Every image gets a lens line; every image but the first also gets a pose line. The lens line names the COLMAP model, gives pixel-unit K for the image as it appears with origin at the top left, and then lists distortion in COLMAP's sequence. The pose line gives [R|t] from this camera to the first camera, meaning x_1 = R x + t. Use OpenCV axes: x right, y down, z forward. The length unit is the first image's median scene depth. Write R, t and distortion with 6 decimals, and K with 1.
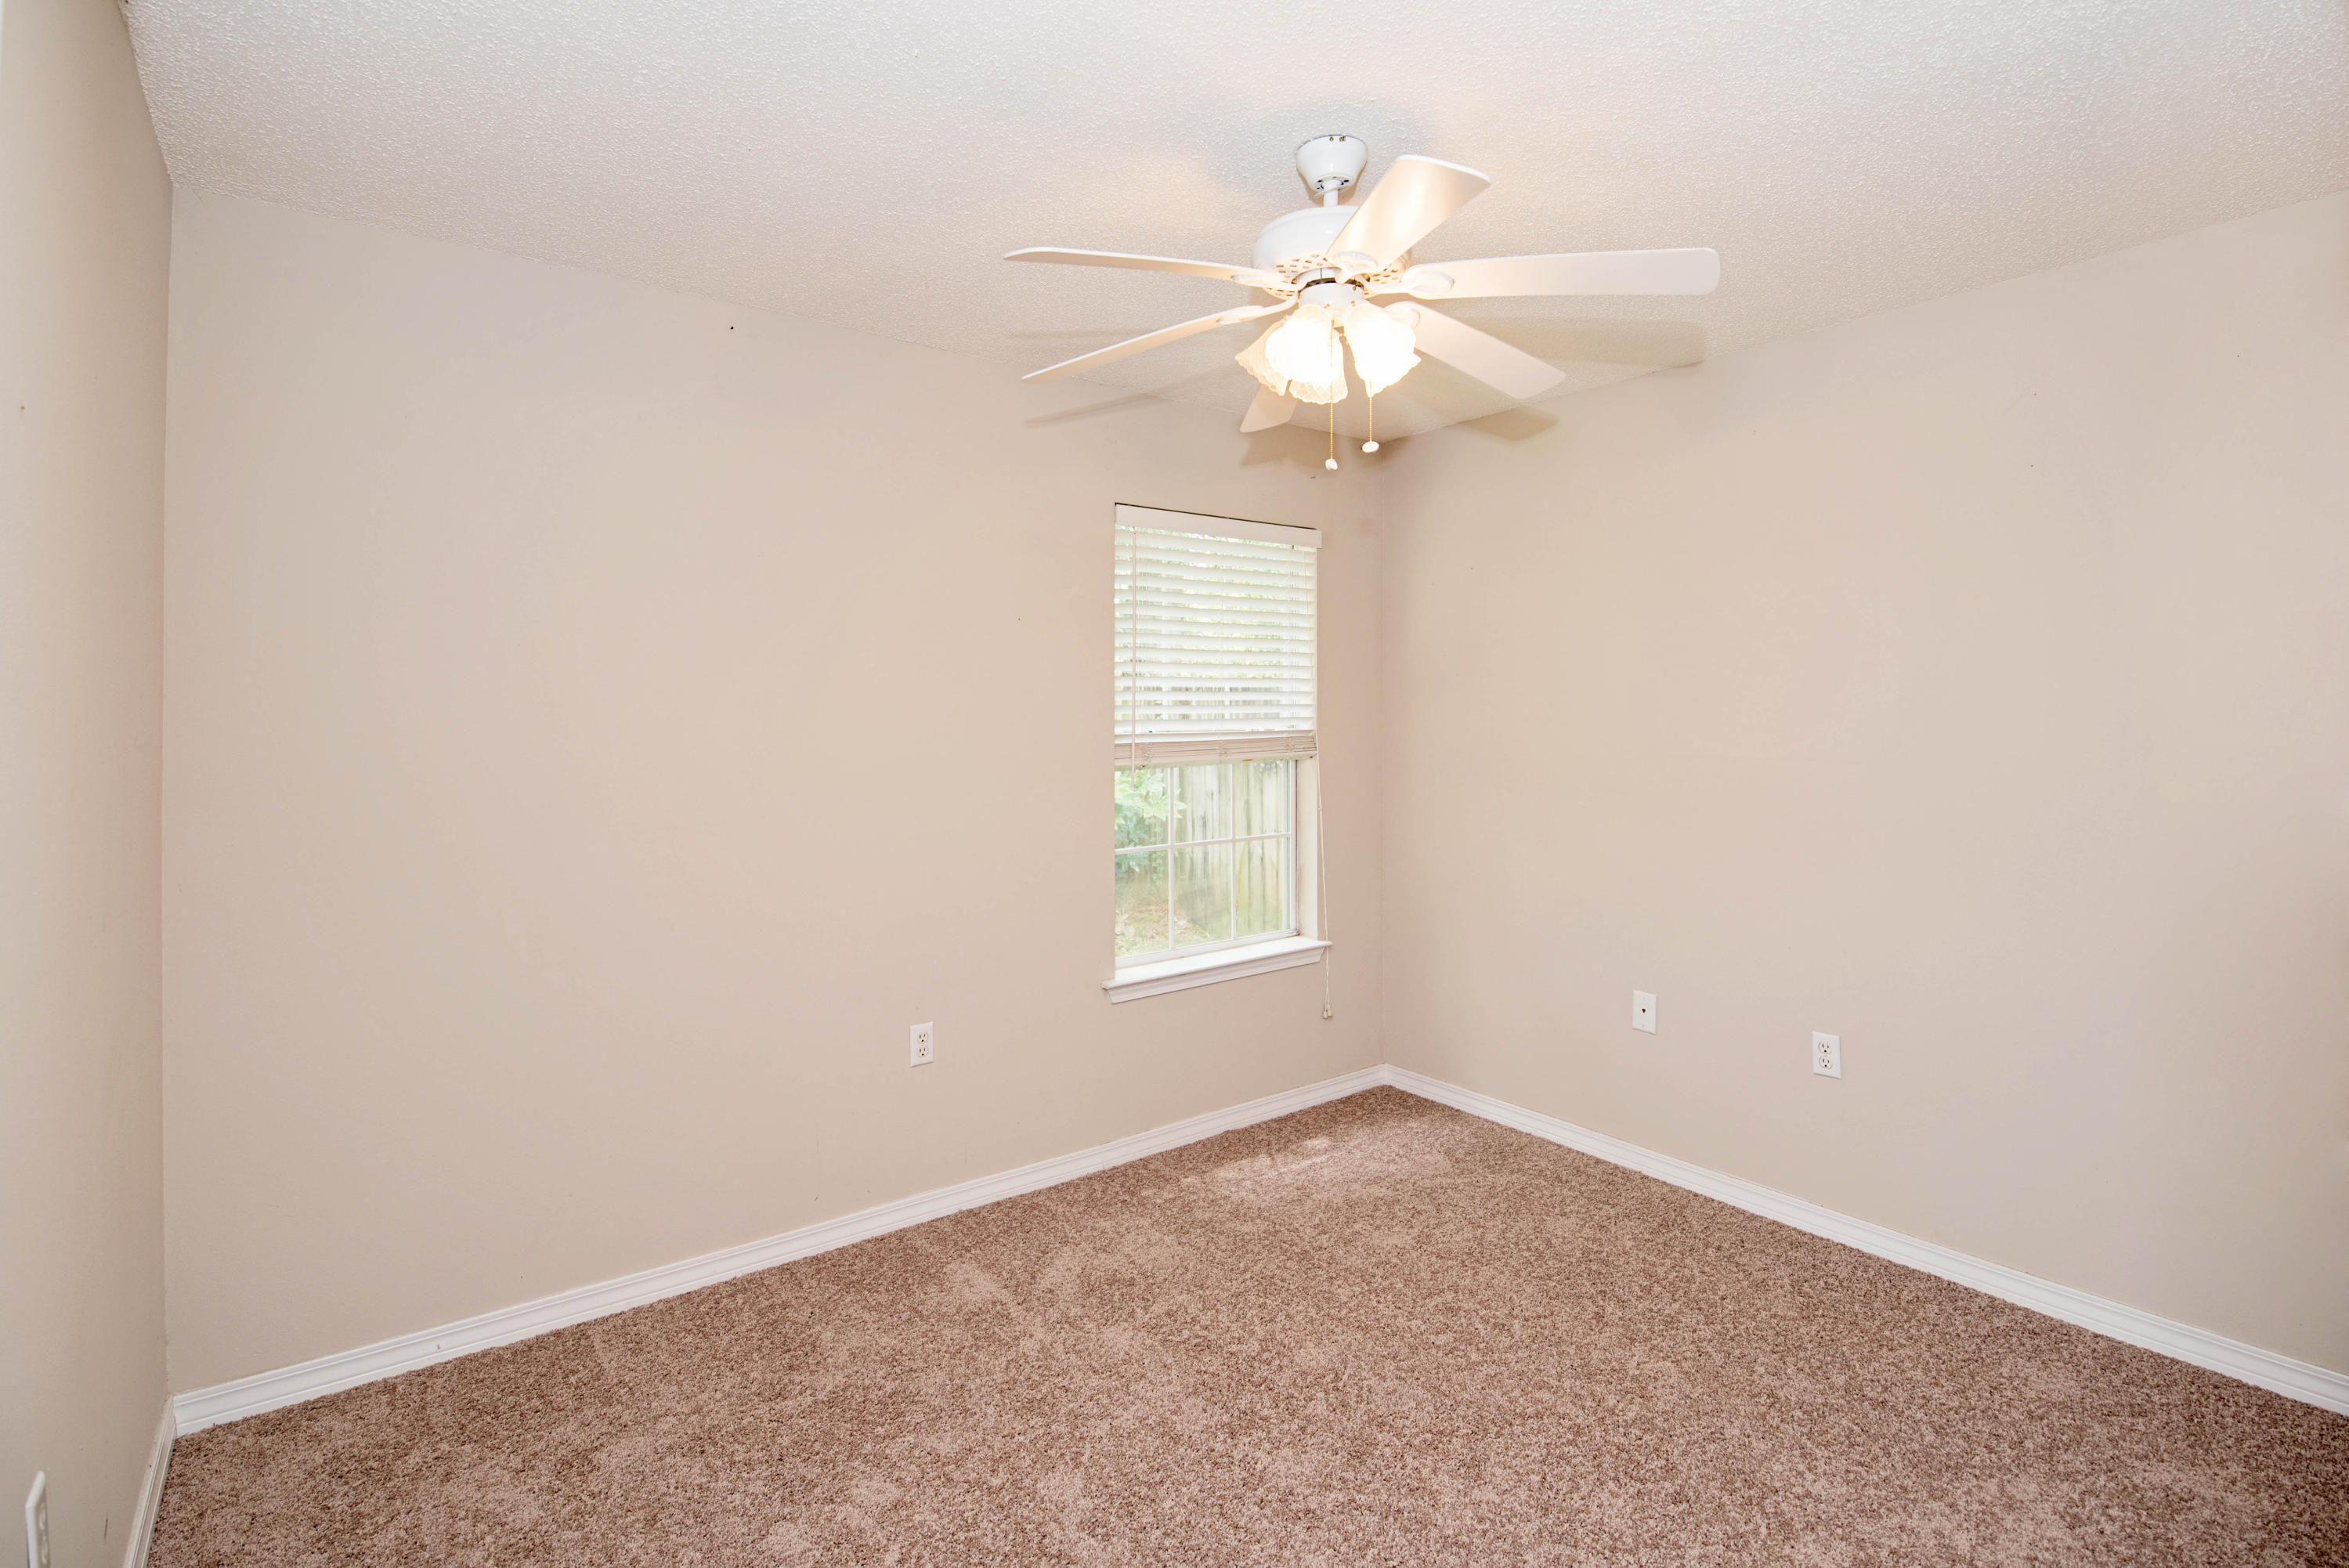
lens RADIAL K [[1129.8, 0, 1169.1], [0, 1129.8, 698.8], [0, 0, 1]] dist [-0.002390, -0.010666]
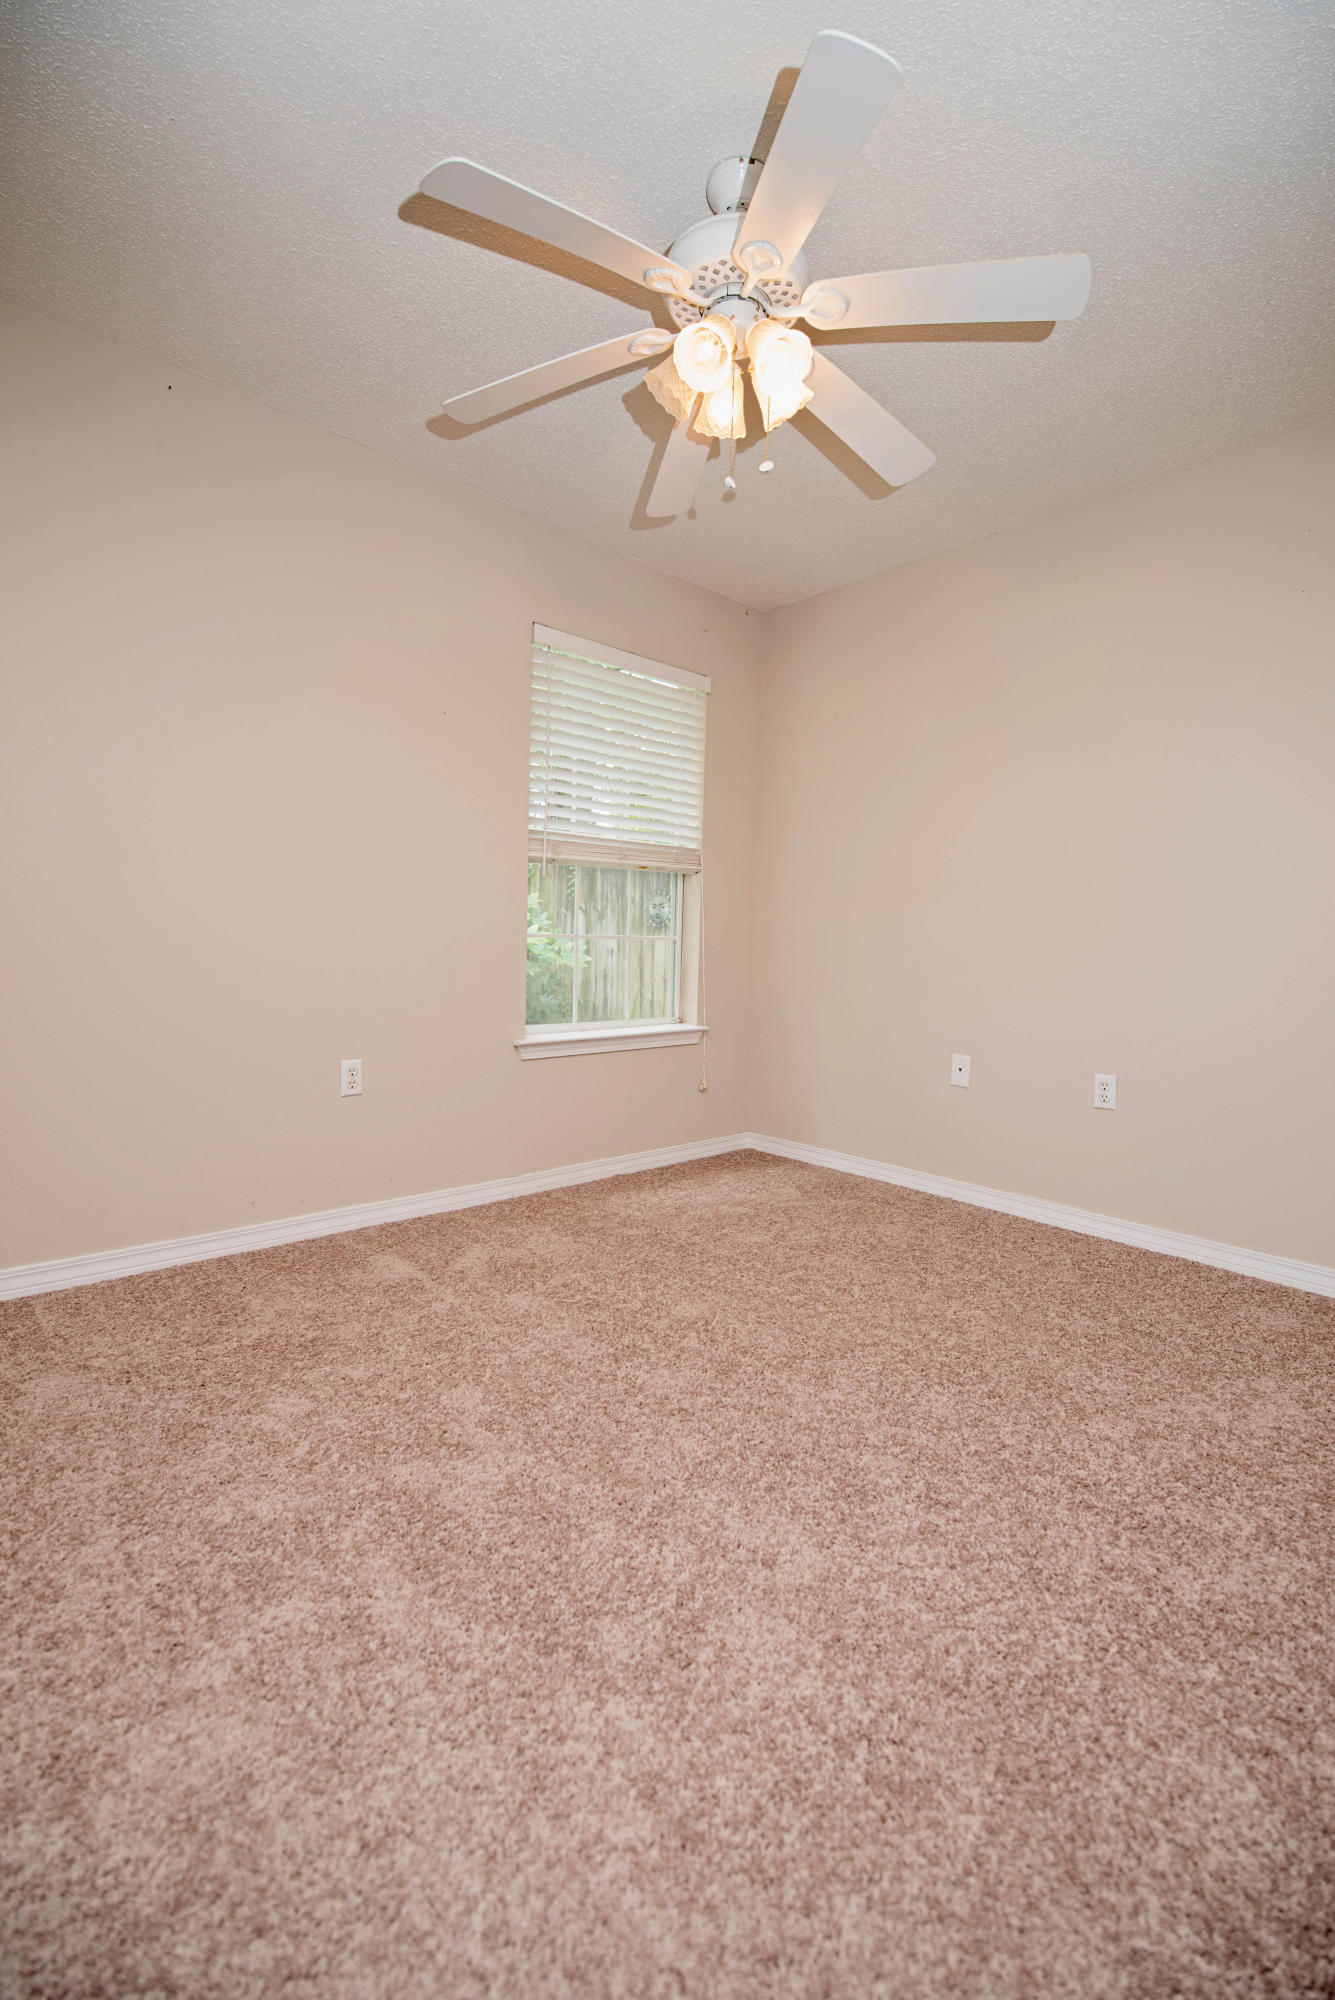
lens RADIAL K [[885.5, 0, 667.5], [0, 885.5, 1000.0], [0, 0, 1]] dist [0.000135, -0.013340]
pose [[0.994717, 0.022404, 0.100177, 0.008286], [-0.029298, 0.997263, 0.067879, 0.200024], [-0.098382, -0.070455, 0.992651, 0.111681]]
